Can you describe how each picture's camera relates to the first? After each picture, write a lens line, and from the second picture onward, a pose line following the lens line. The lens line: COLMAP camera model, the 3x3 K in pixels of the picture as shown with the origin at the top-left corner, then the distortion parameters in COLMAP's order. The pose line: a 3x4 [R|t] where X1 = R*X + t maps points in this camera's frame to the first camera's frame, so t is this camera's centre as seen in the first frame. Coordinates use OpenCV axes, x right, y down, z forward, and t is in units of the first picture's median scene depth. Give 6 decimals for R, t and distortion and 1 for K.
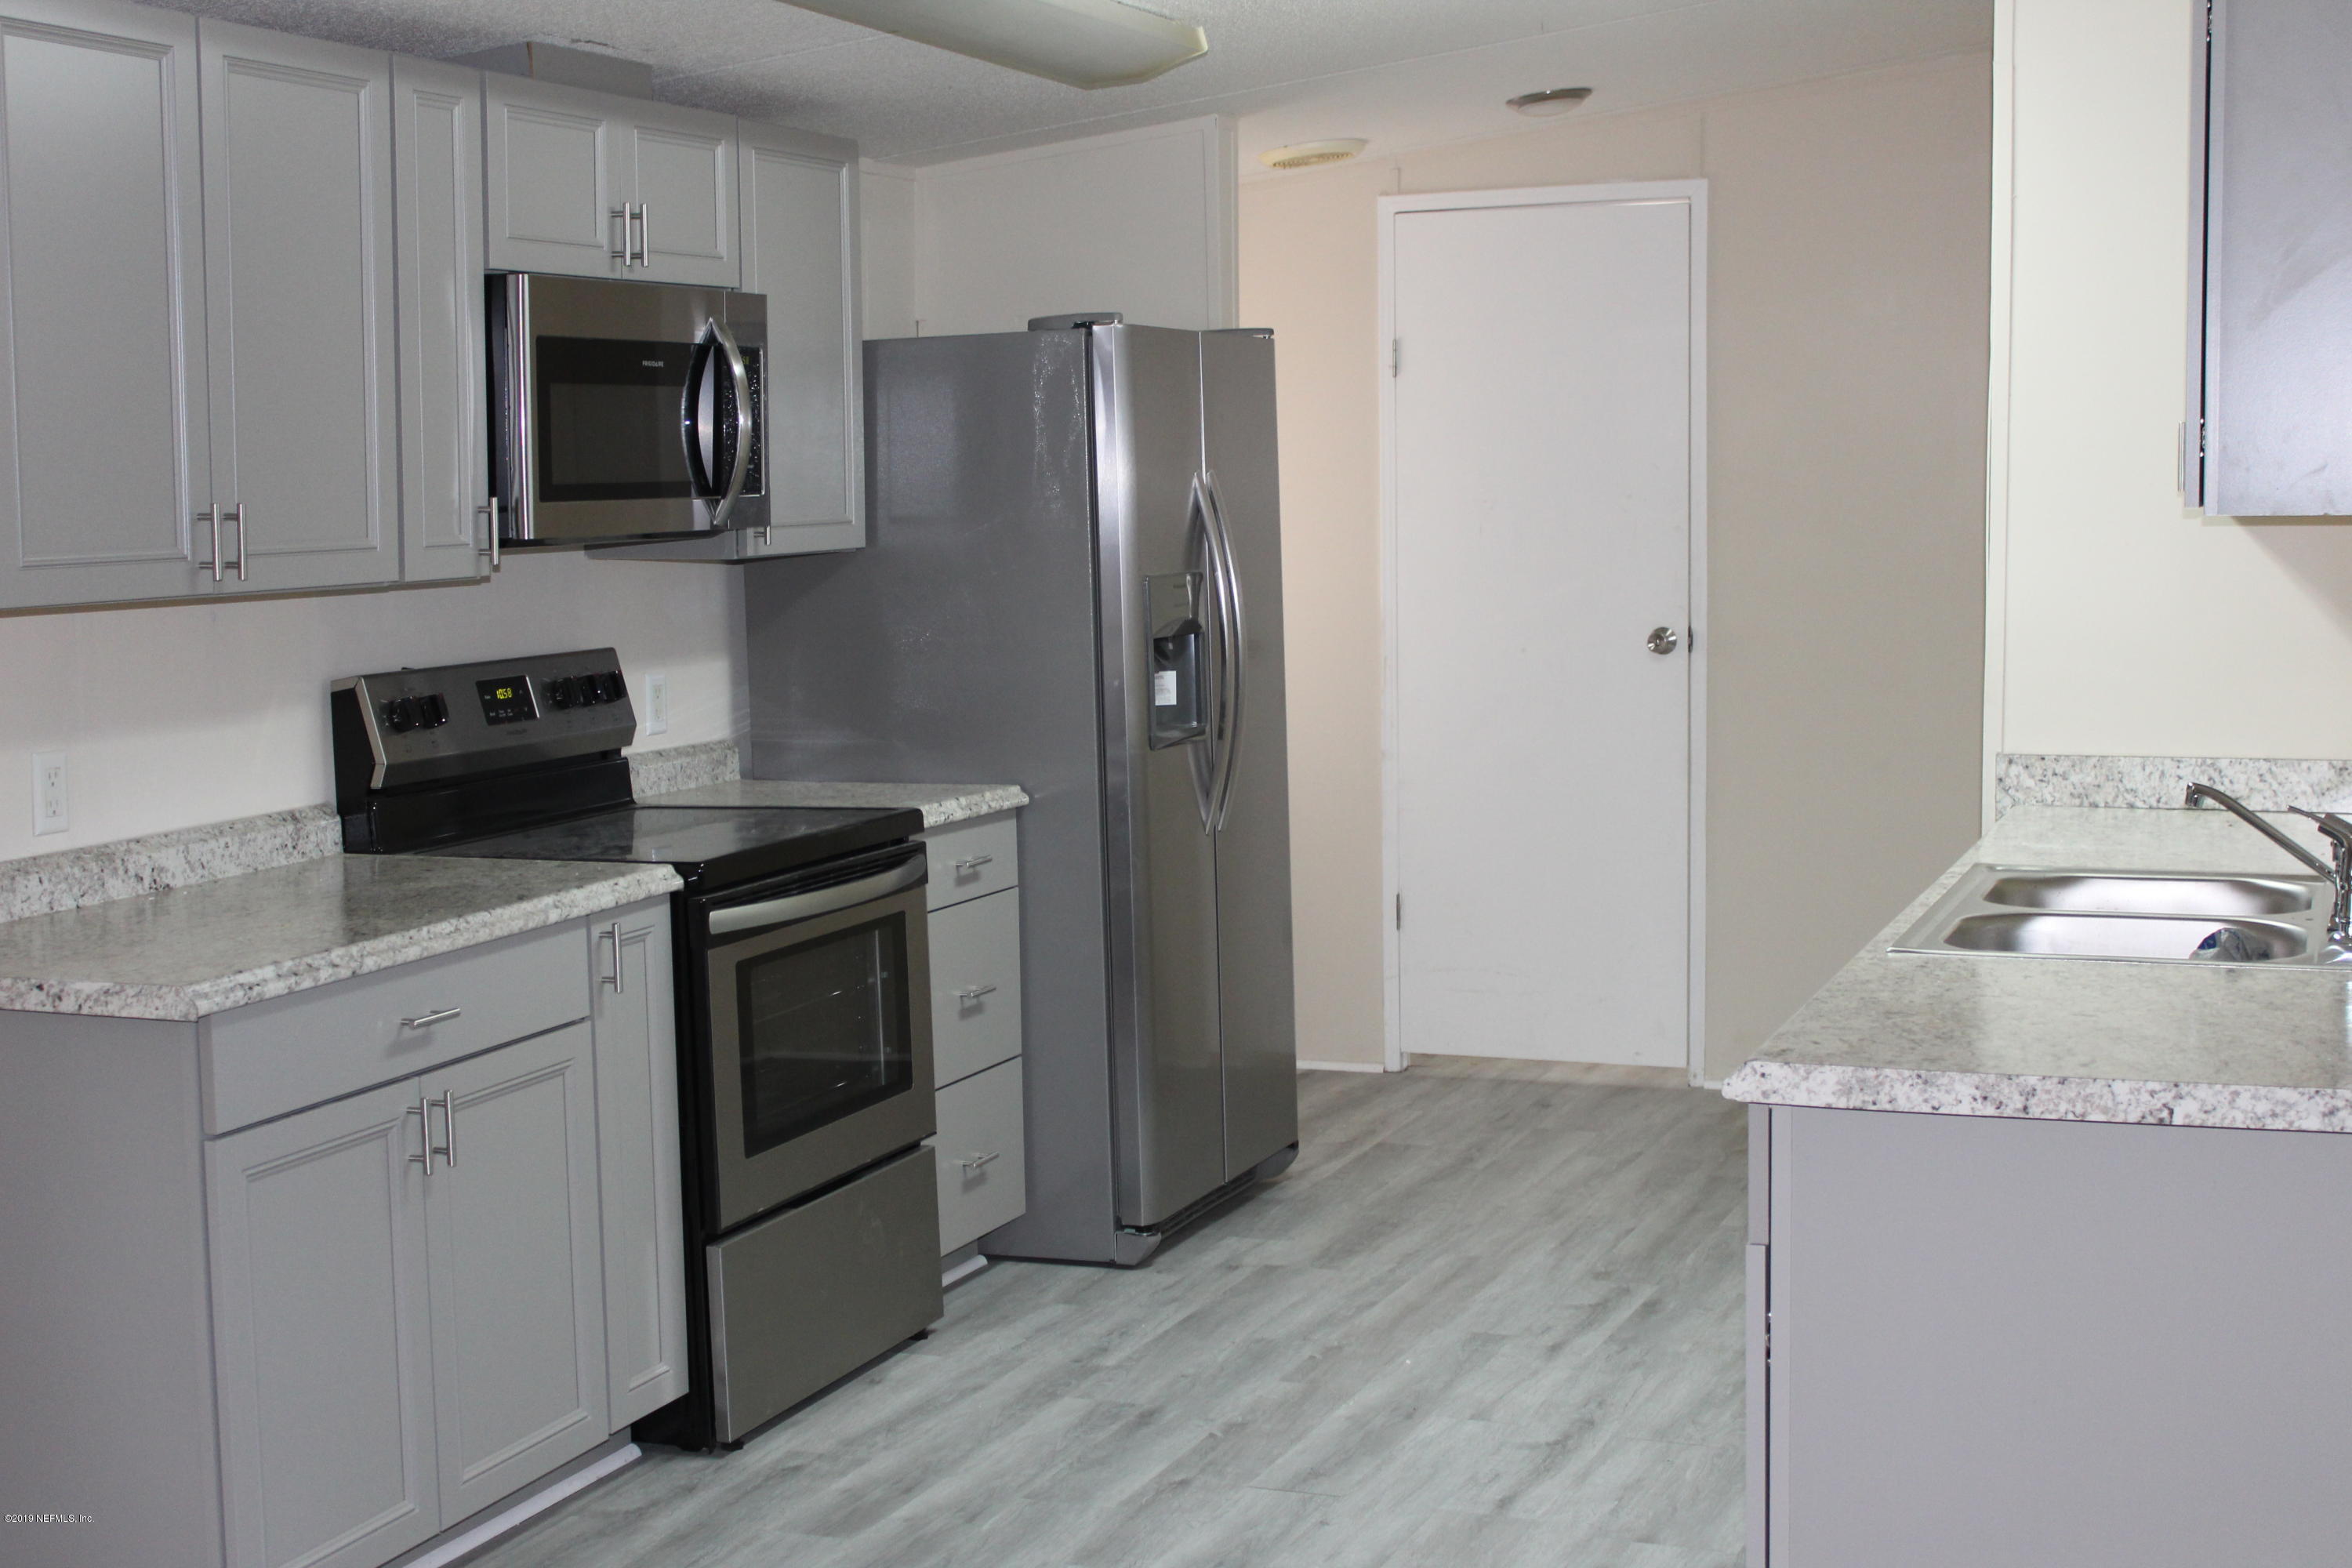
lens RADIAL K [[3112.7, 0, 1176.0], [0, 3112.7, 784.0], [0, 0, 1]] dist [-0.017392, -0.081585]
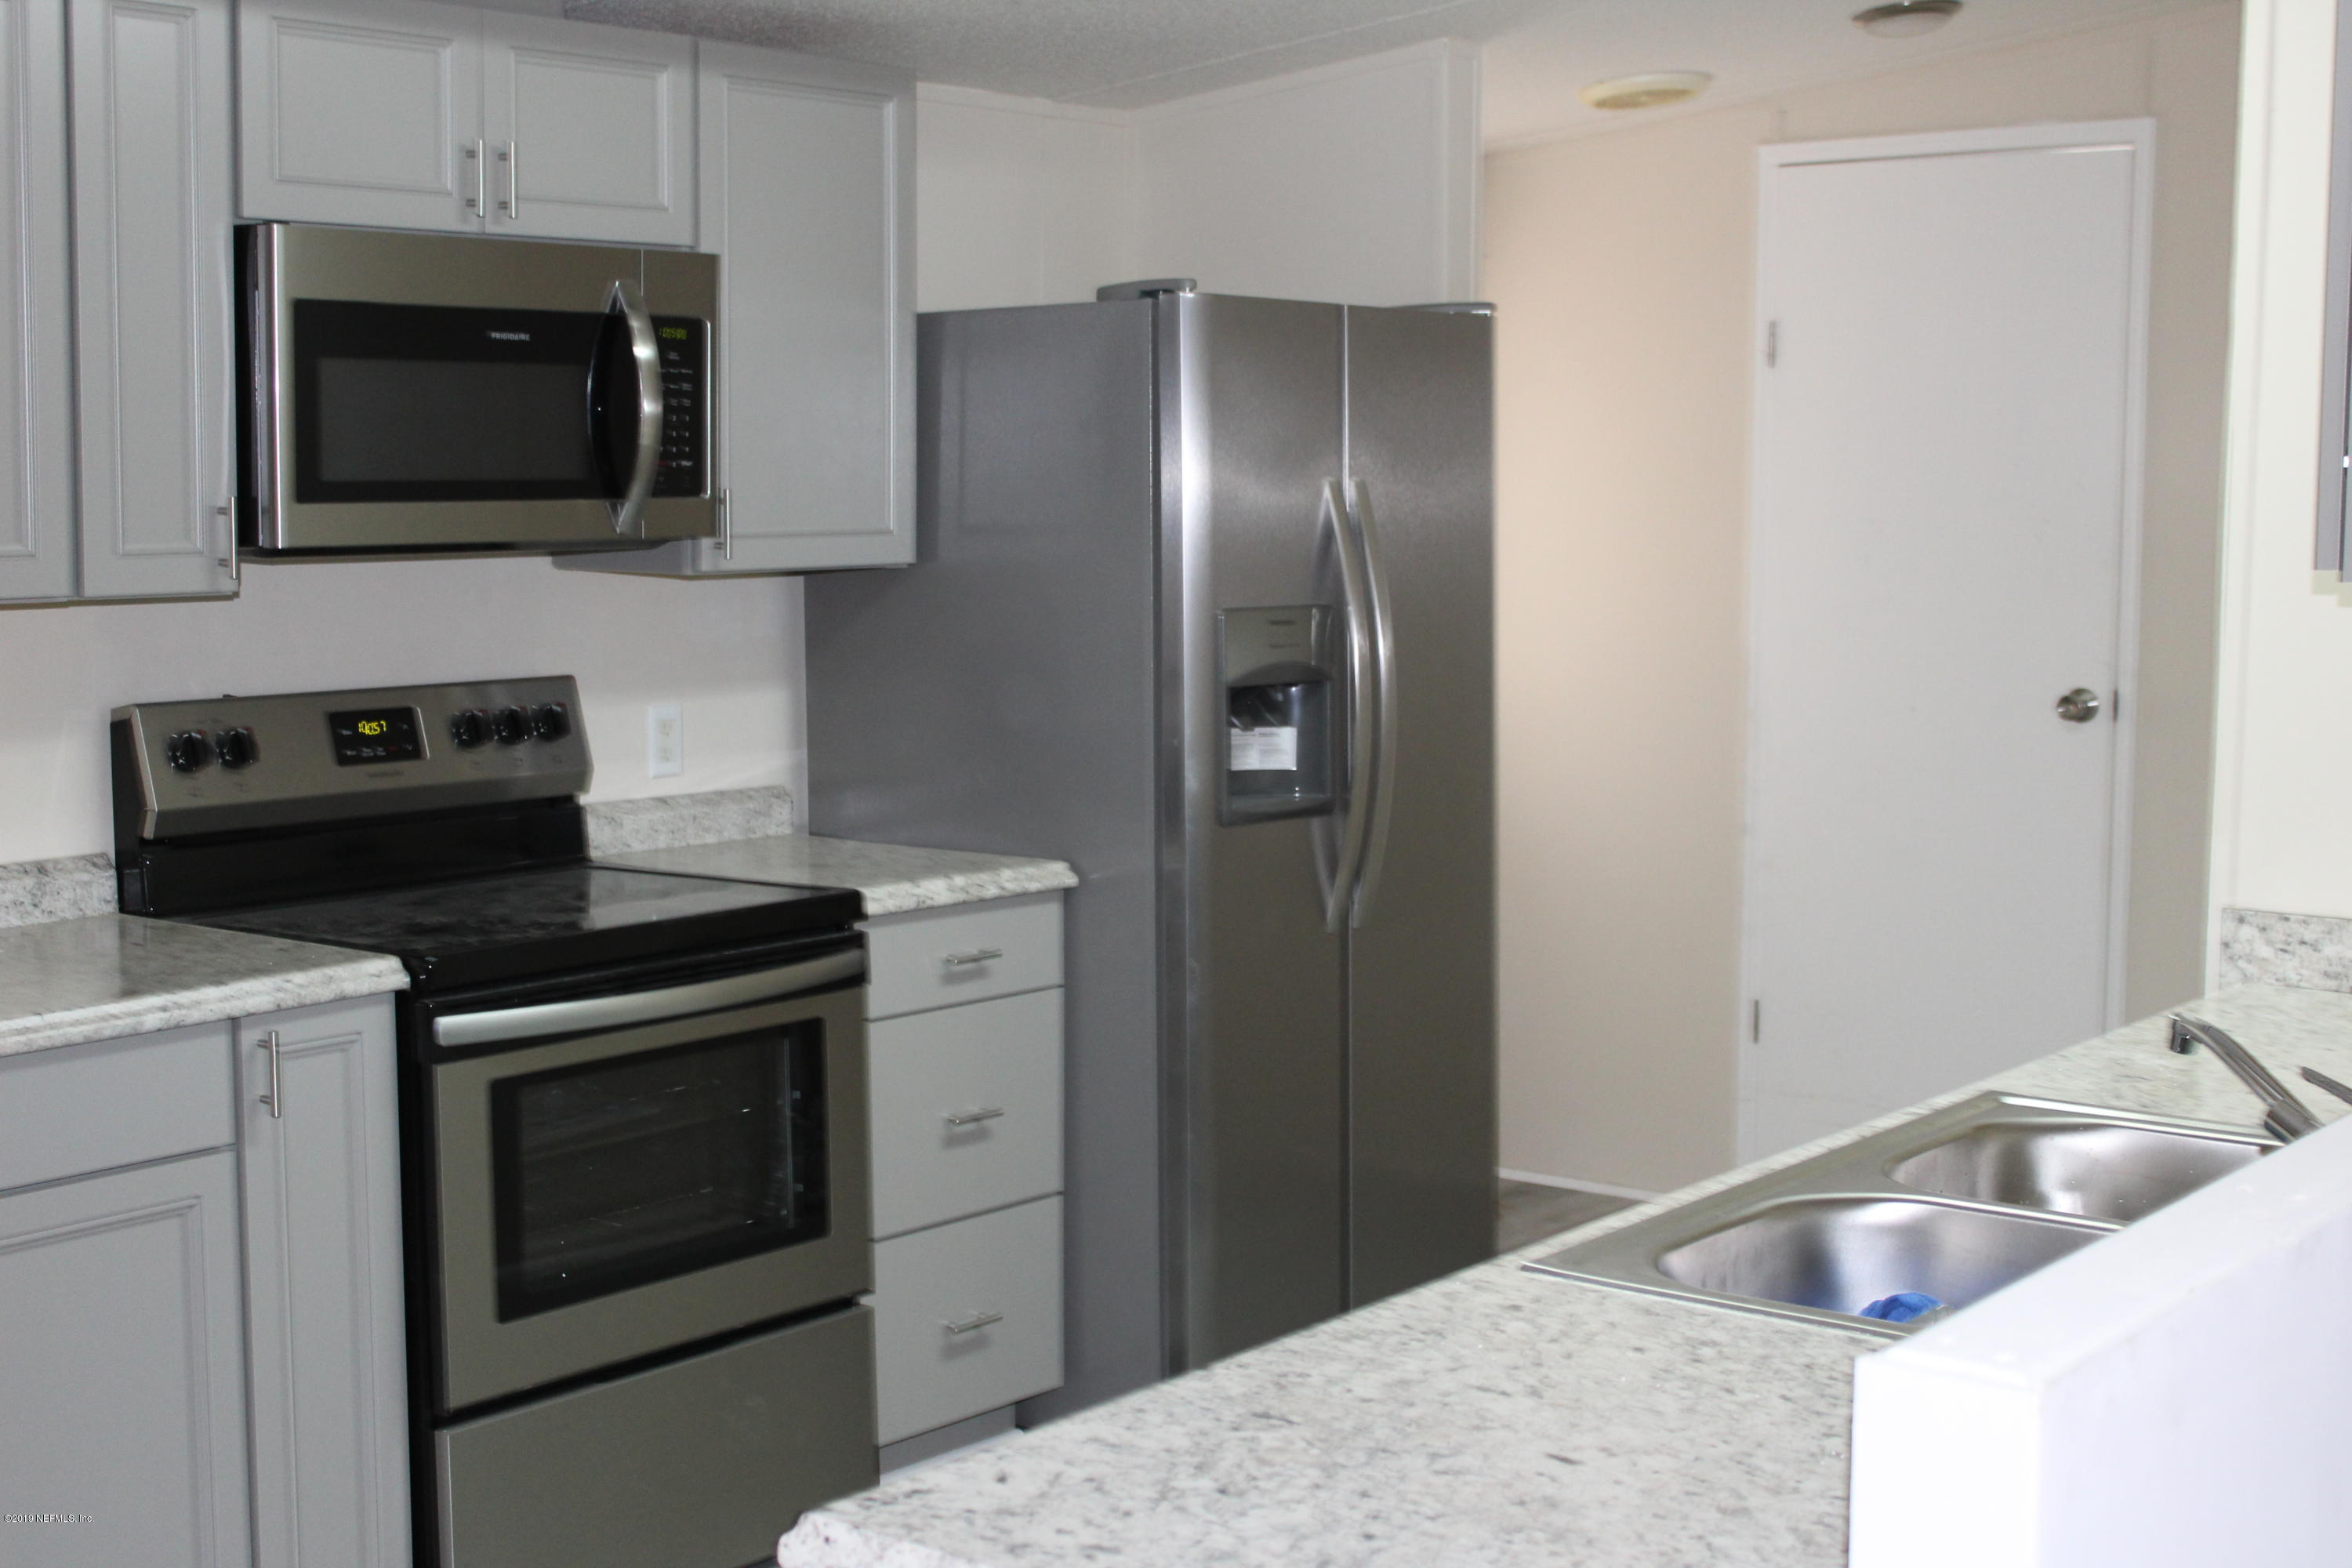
lens RADIAL K [[3112.7, 0, 1176.0], [0, 3112.7, 784.0], [0, 0, 1]] dist [-0.017392, -0.081585]
pose [[0.957235, 0.048045, -0.285293, 0.232991], [-0.047352, 0.998835, 0.009331, -0.032322], [0.285409, 0.004578, 0.958395, 0.258864]]
